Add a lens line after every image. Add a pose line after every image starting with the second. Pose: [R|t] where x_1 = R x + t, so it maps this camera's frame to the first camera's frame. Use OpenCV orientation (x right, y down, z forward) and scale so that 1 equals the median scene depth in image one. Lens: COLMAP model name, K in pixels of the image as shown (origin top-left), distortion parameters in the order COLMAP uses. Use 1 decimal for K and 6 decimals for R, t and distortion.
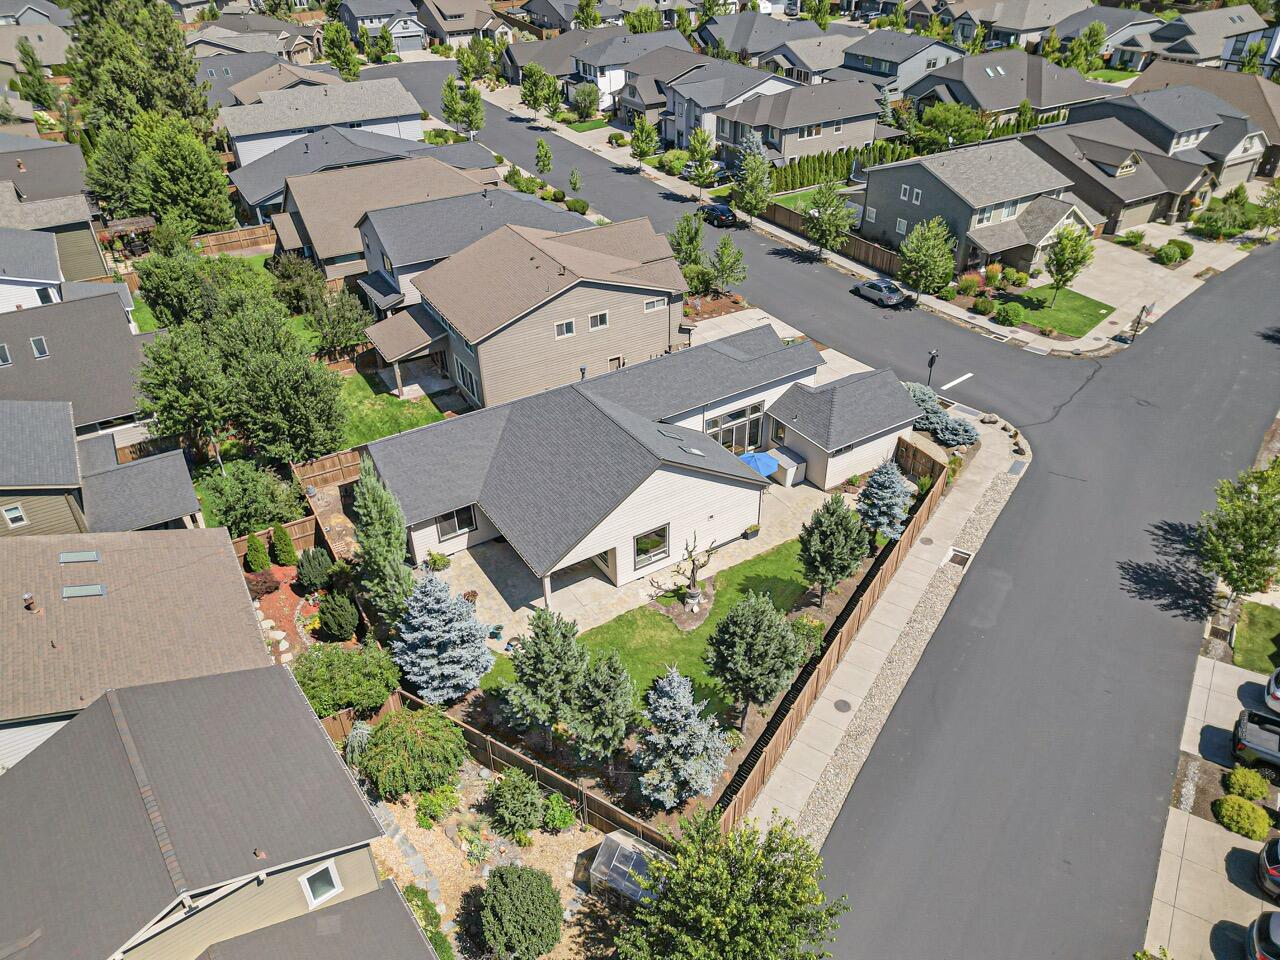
lens RADIAL K [[898.2, 0, 639.8], [0, 898.2, 479.5], [0, 0, 1]] dist [0.043226, -0.035988]
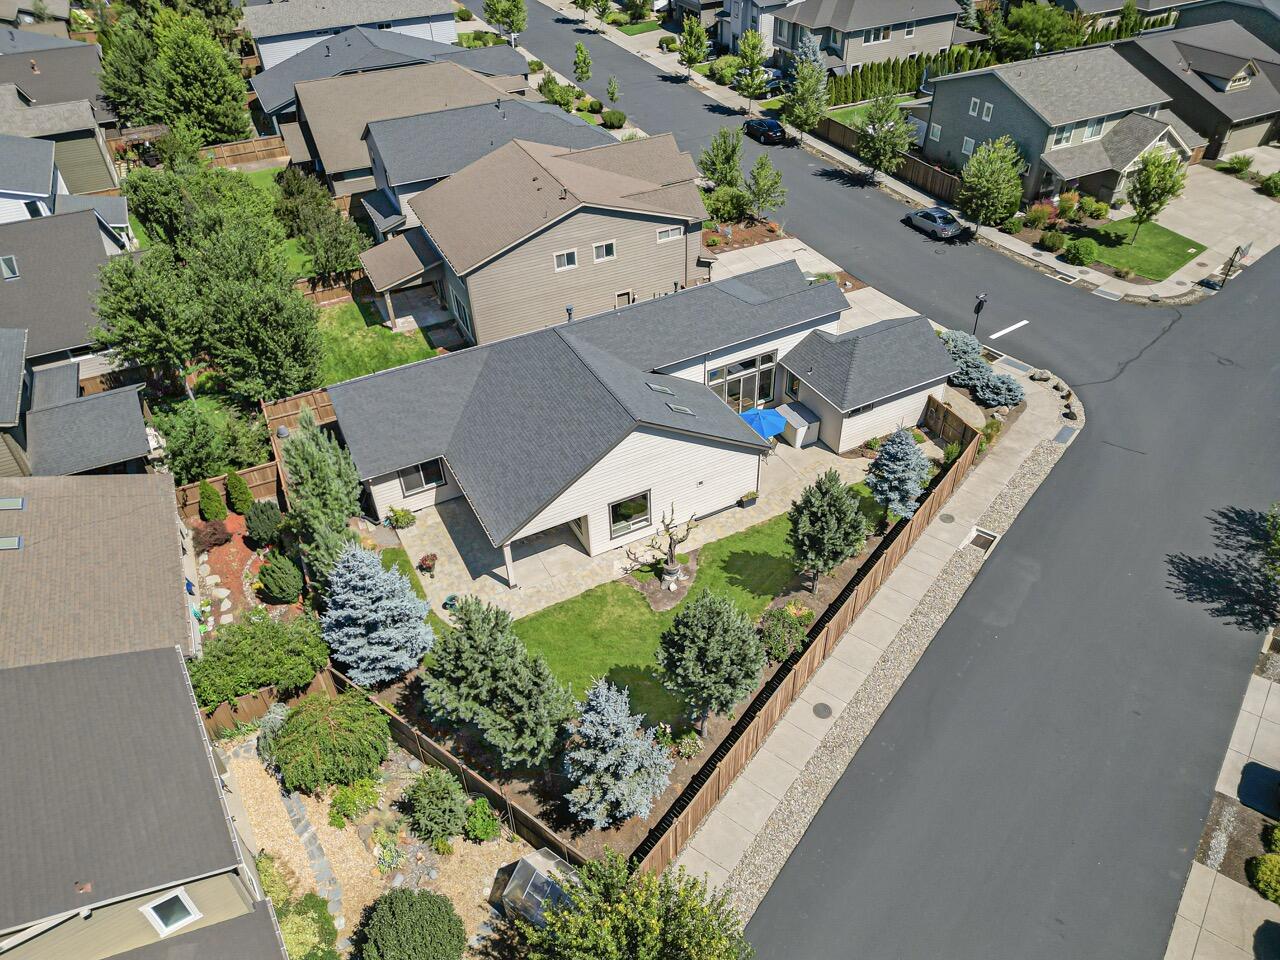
lens RADIAL K [[898.2, 0, 641.9], [0, 898.2, 477.7], [0, 0, 1]] dist [0.043226, -0.035988]
pose [[0.996411, 0.041856, -0.073573, 0.076938], [-0.035320, 0.995494, 0.087996, -0.035310], [0.076925, -0.085082, 0.993400, 0.095047]]
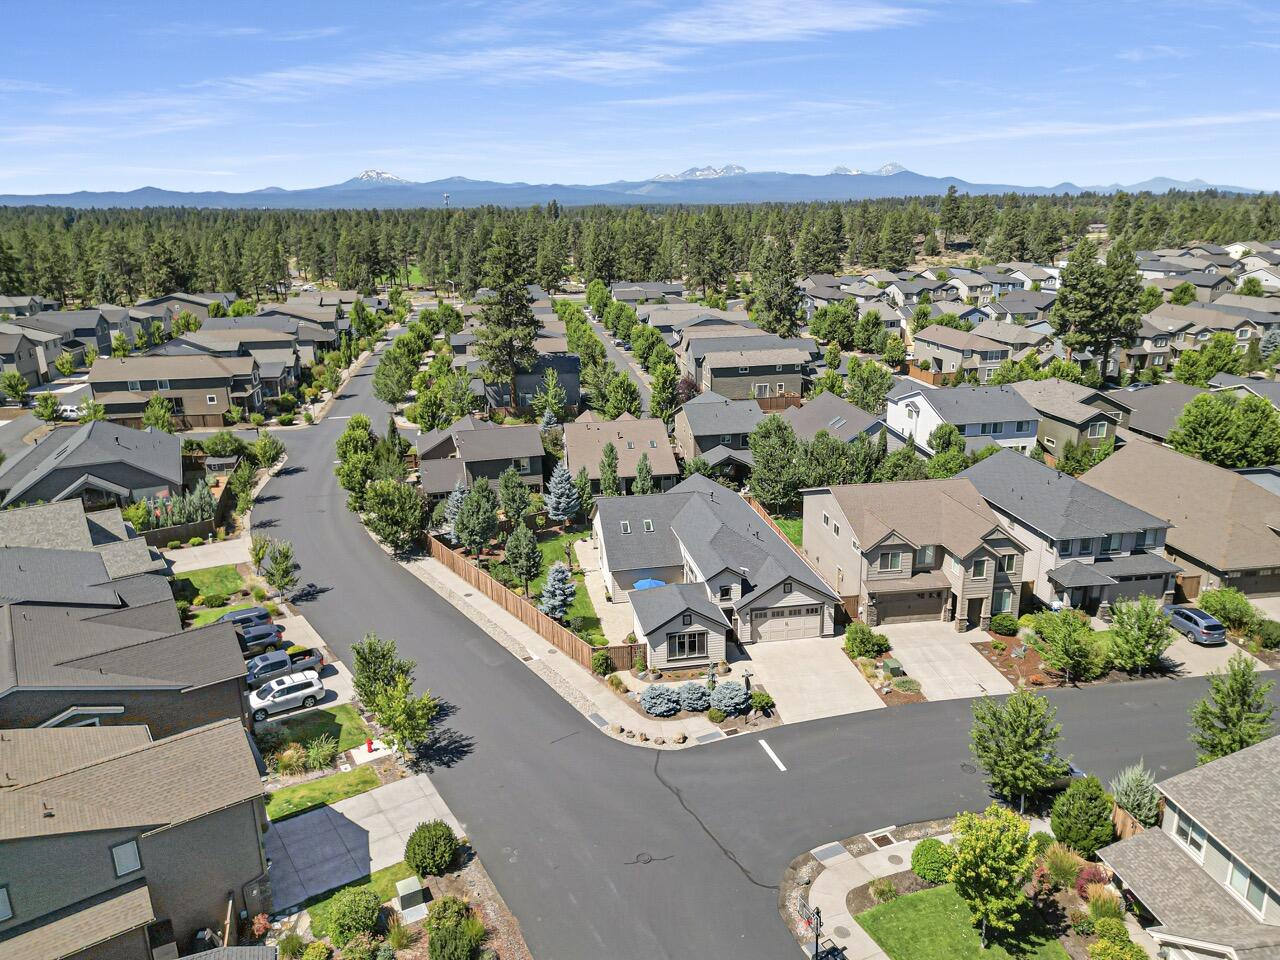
lens RADIAL K [[898.2, 0, 645.8], [0, 898.2, 476.0], [0, 0, 1]] dist [0.043226, -0.035988]
pose [[-0.368379, 0.284758, -0.884991, 1.285609], [-0.501533, 0.740663, 0.447082, -0.746132], [0.782791, 0.608548, -0.130030, 1.031776]]
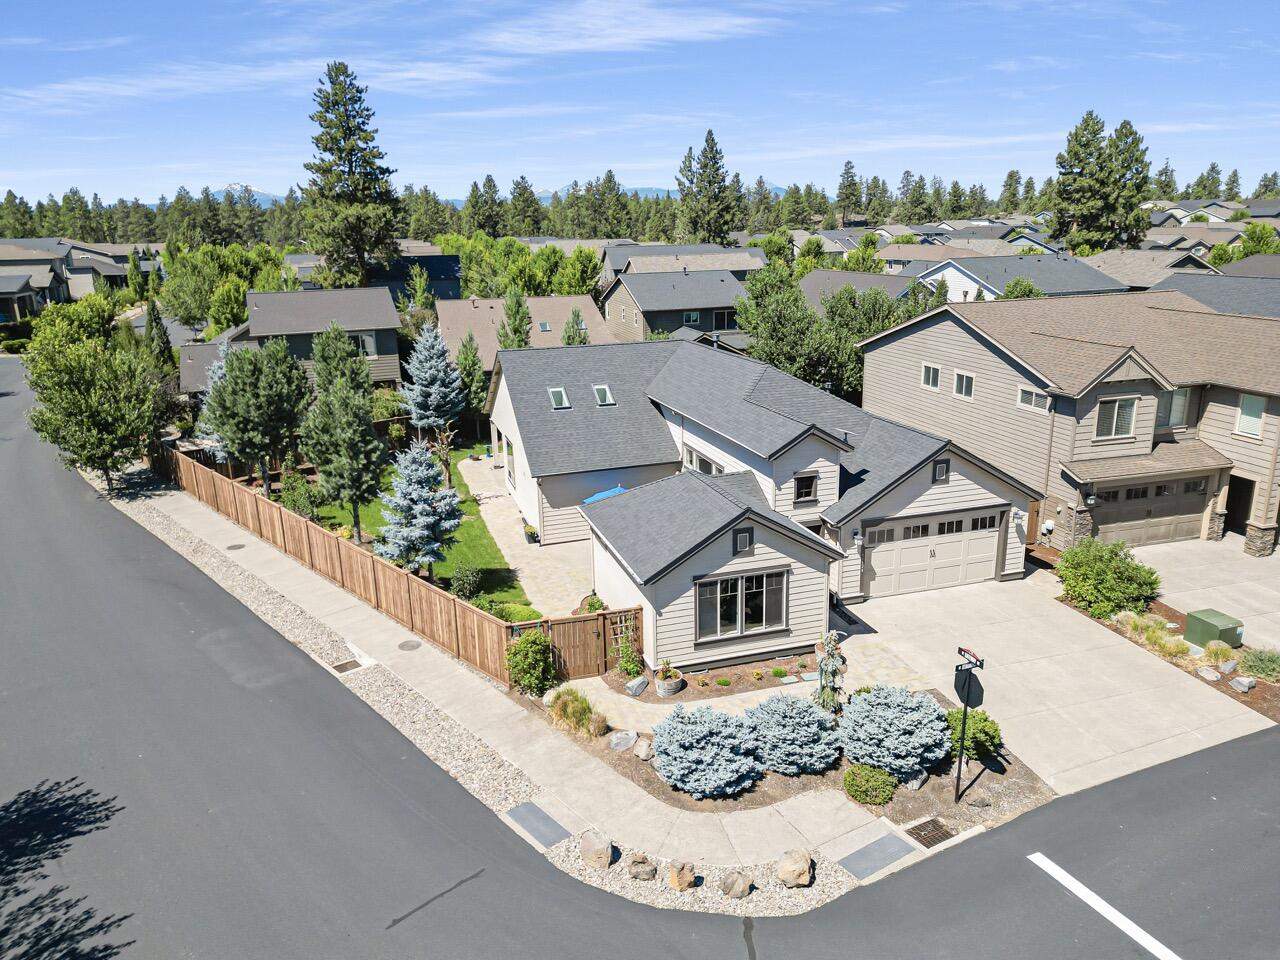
lens RADIAL K [[898.2, 0, 647.1], [0, 898.2, 485.1], [0, 0, 1]] dist [0.043226, -0.035988]
pose [[-0.246631, 0.294968, -0.923129, 0.719468], [-0.521511, 0.762473, 0.382965, -0.285781], [0.816823, 0.575873, -0.034221, 0.993823]]
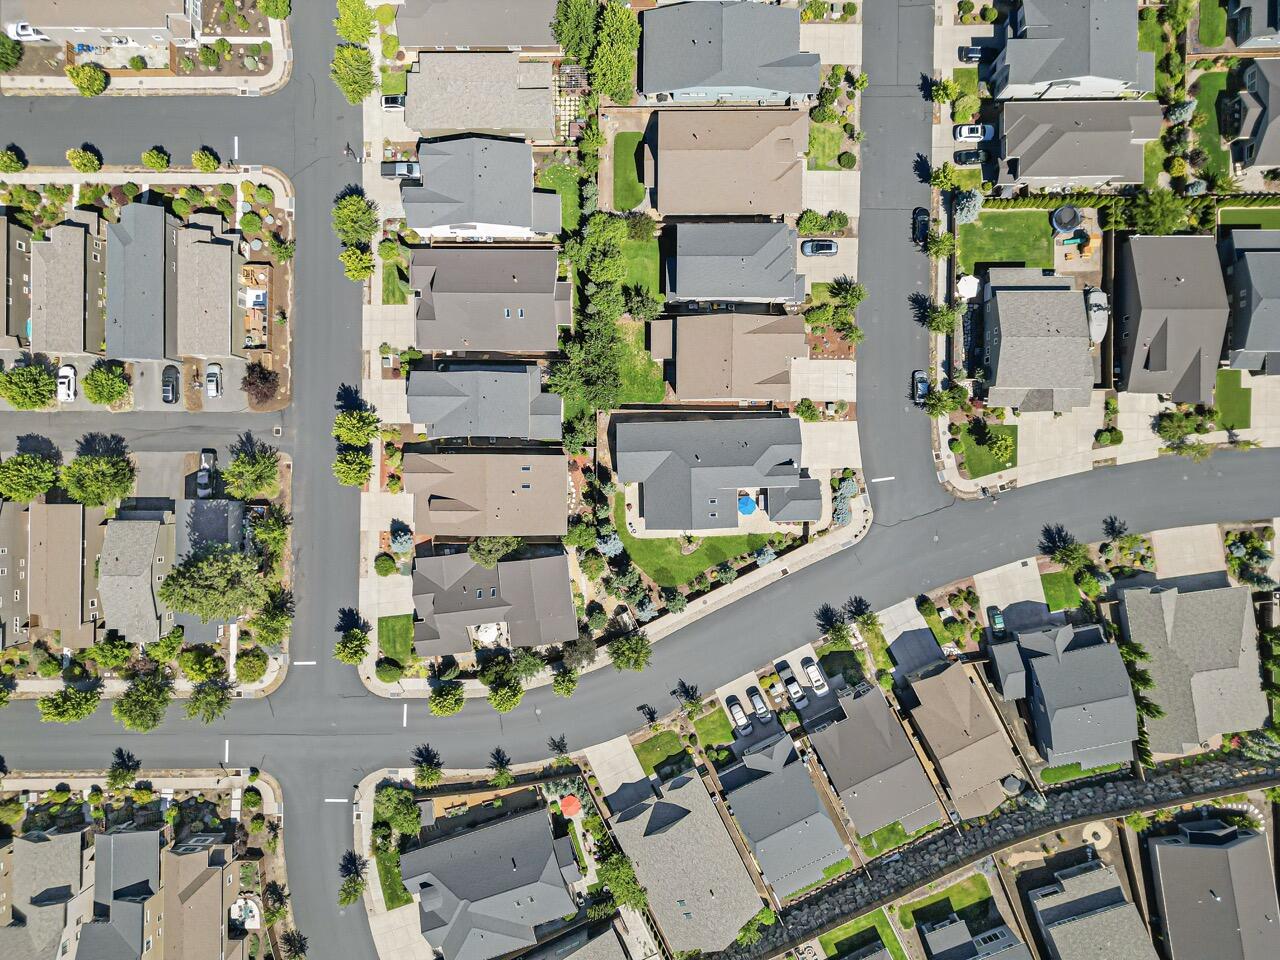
lens RADIAL K [[898.2, 0, 628.3], [0, 898.2, 476.2], [0, 0, 1]] dist [0.043226, -0.035988]
pose [[0.861551, 0.507442, -0.015253, -0.168324], [-0.270313, 0.483962, 0.832293, -2.077894], [0.429723, -0.712940, 0.554126, -0.528880]]
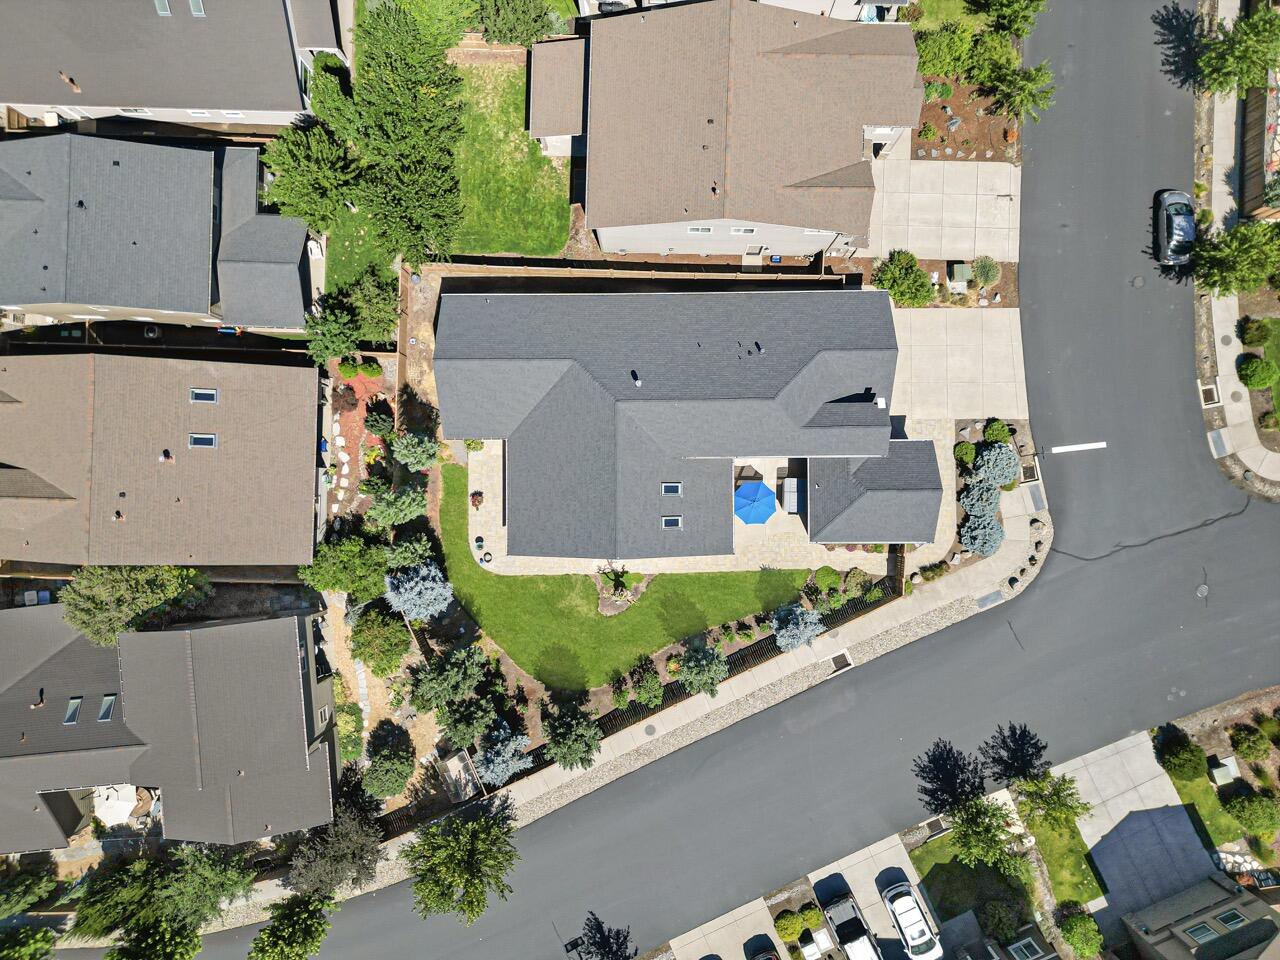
lens RADIAL K [[898.2, 0, 638.0], [0, 898.2, 479.9], [0, 0, 1]] dist [0.043226, -0.035988]
pose [[0.849892, 0.526947, -0.003312, -0.003089], [-0.295401, 0.481626, 0.825091, -0.853296], [0.436374, -0.700260, 0.564990, 0.328023]]
